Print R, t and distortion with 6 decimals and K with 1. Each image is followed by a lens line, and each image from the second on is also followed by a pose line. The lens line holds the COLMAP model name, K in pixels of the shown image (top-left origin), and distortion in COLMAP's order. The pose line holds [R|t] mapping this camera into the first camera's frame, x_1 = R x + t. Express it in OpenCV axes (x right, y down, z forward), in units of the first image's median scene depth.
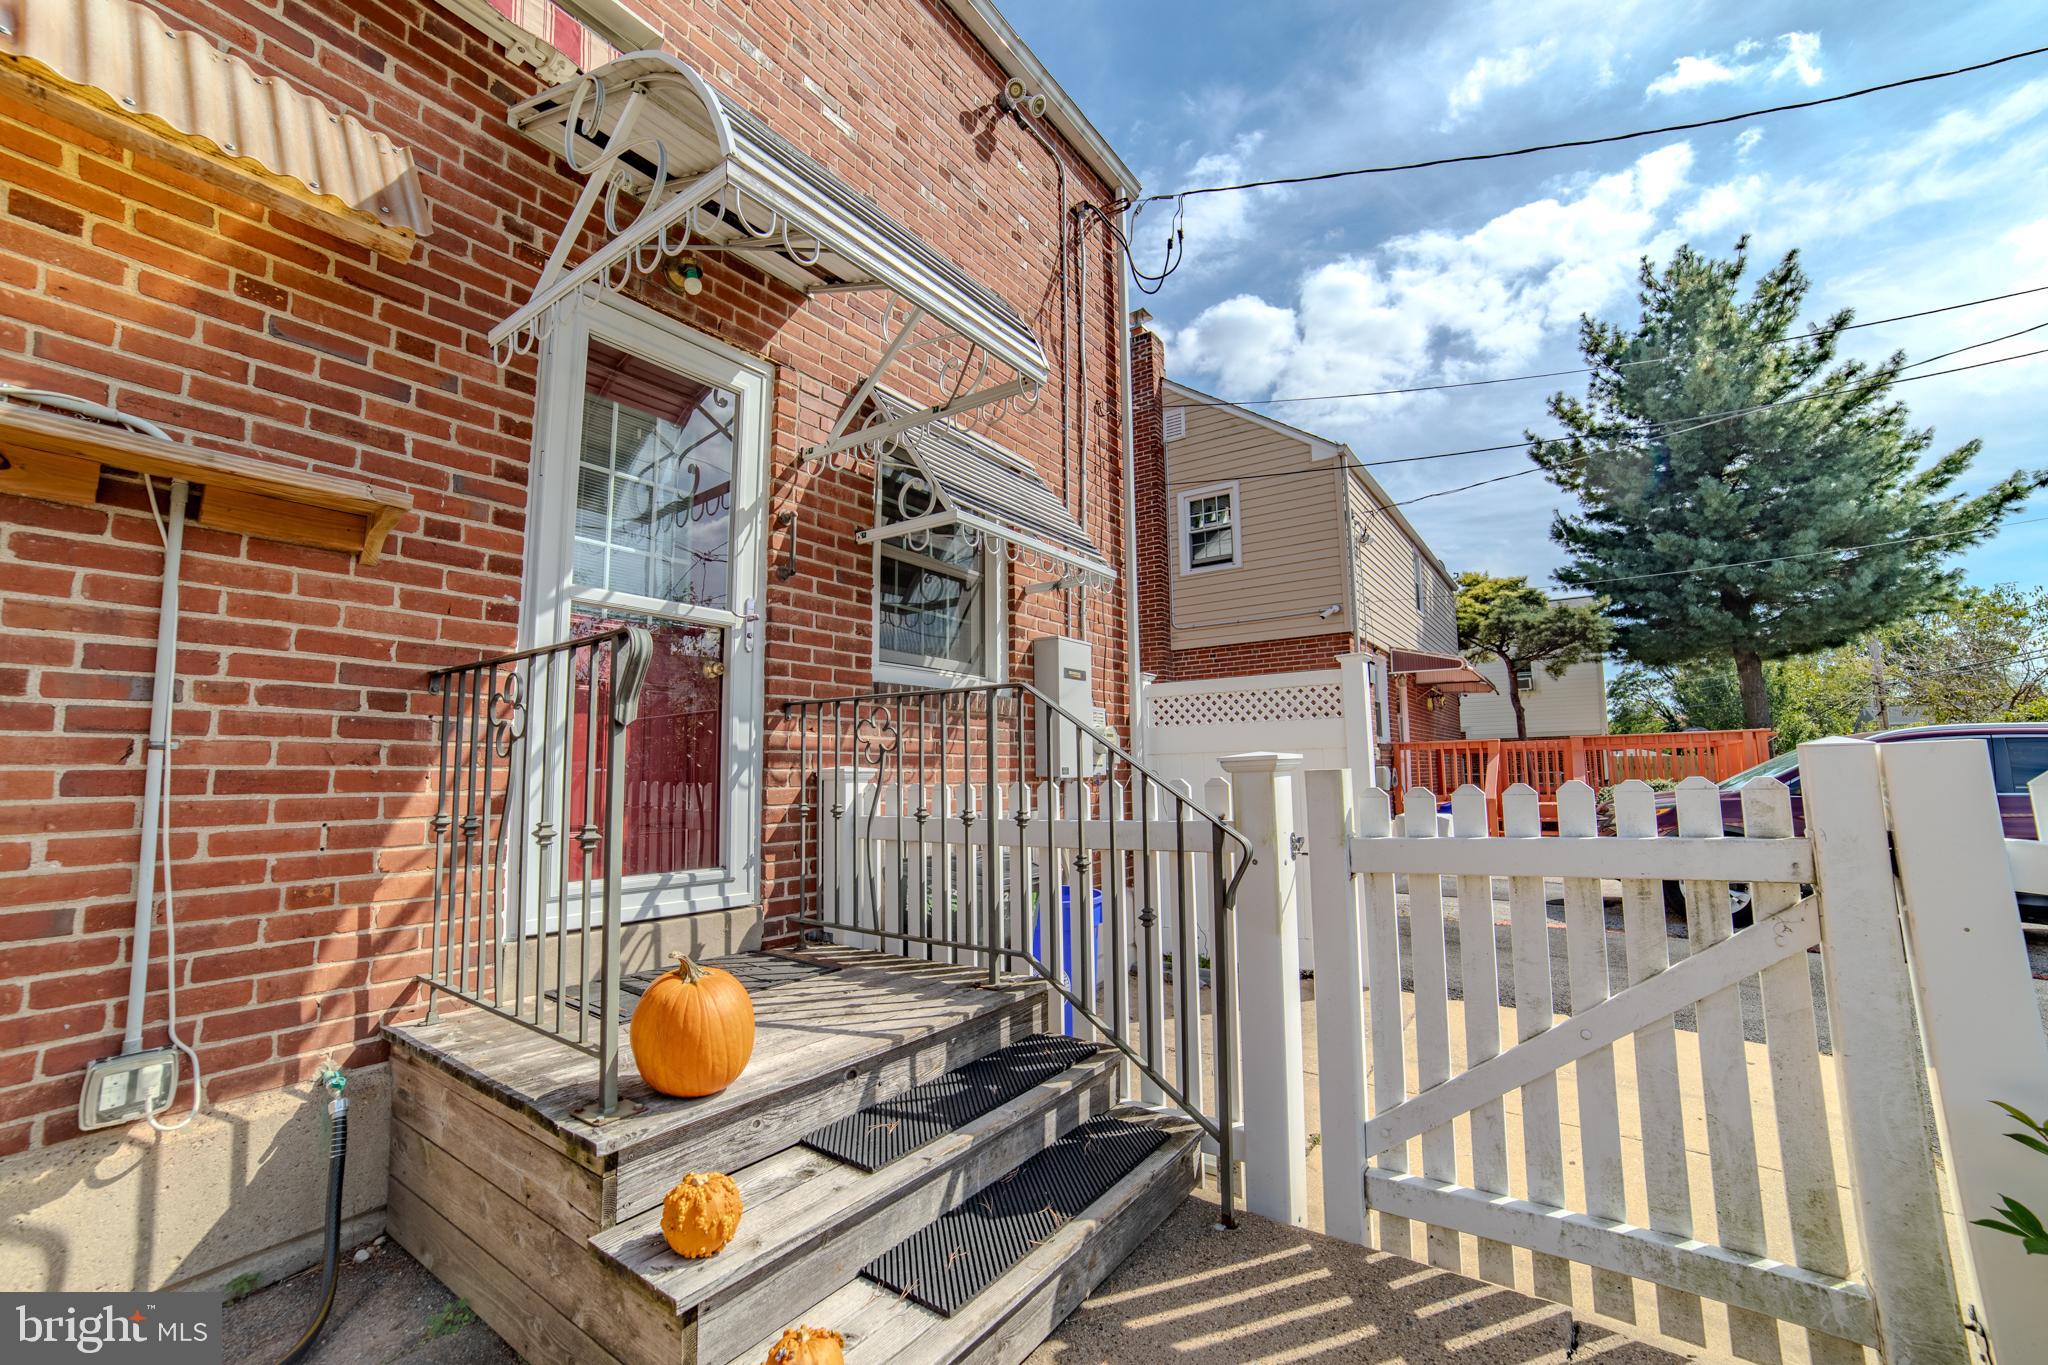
lens RADIAL K [[817.7, 0, 1020.4], [0, 817.7, 688.5], [0, 0, 1]] dist [-0.083871, 0.033565]
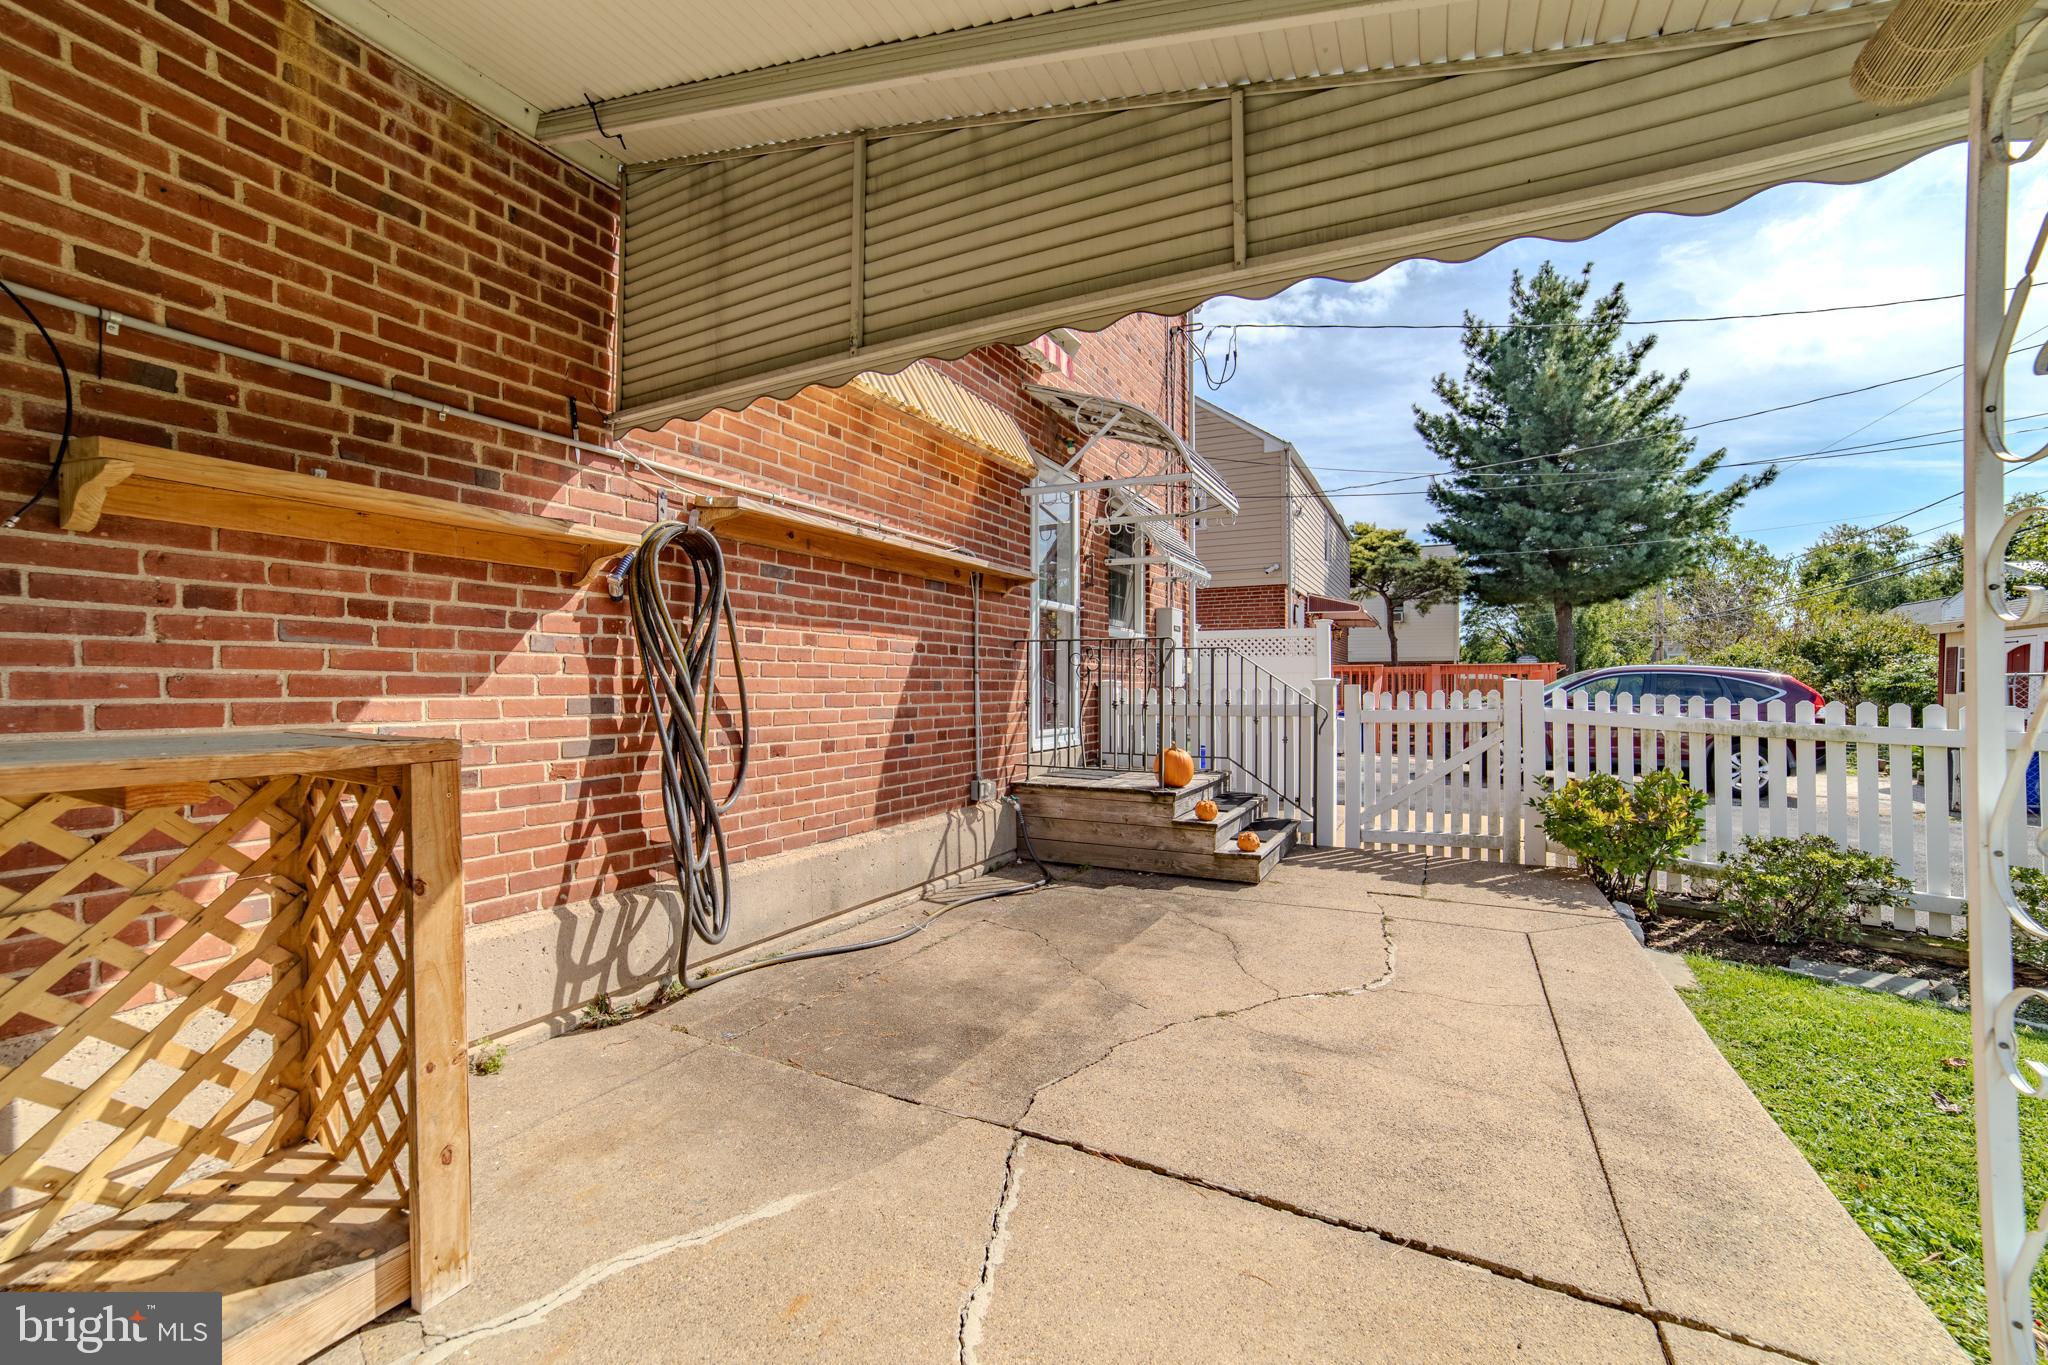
lens RADIAL K [[824.9, 0, 1018.4], [0, 824.9, 684.2], [0, 0, 1]] dist [-0.084908, 0.035347]
pose [[0.990269, 0.012967, 0.138558, -0.136821], [-0.027310, 0.994397, 0.102122, -0.018548], [-0.136458, -0.104912, 0.985075, -0.189168]]
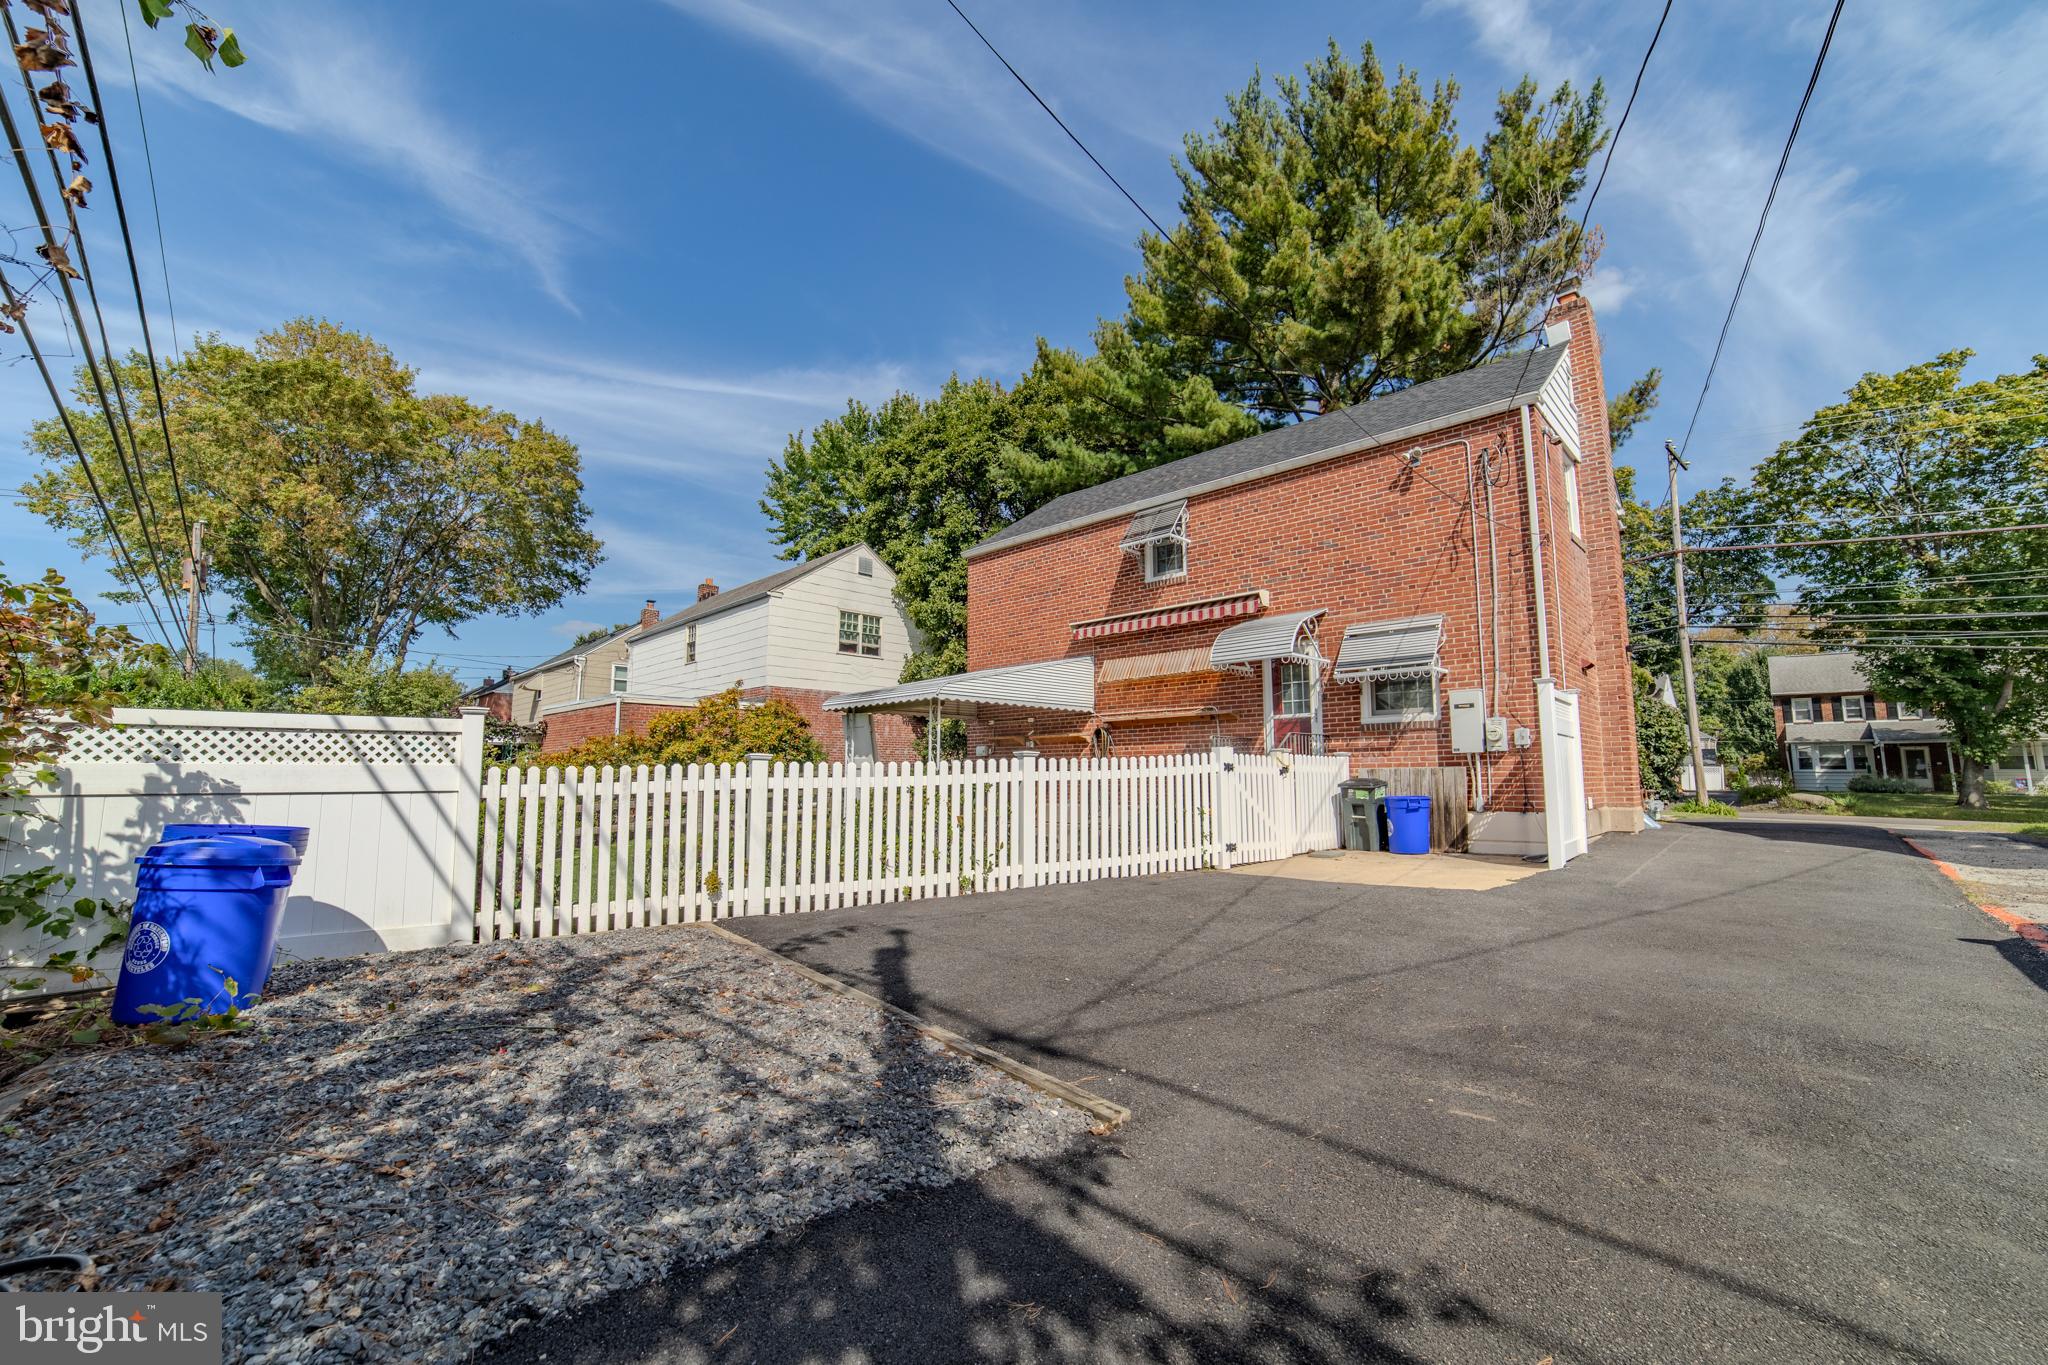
lens RADIAL K [[817.7, 0, 1020.4], [0, 817.7, 688.5], [0, 0, 1]] dist [-0.083871, 0.033565]
pose [[-0.161168, -0.105380, -0.981285, 0.632673], [0.102053, 0.987174, -0.122774, 0.021040], [0.981636, -0.119930, -0.148347, 0.039555]]
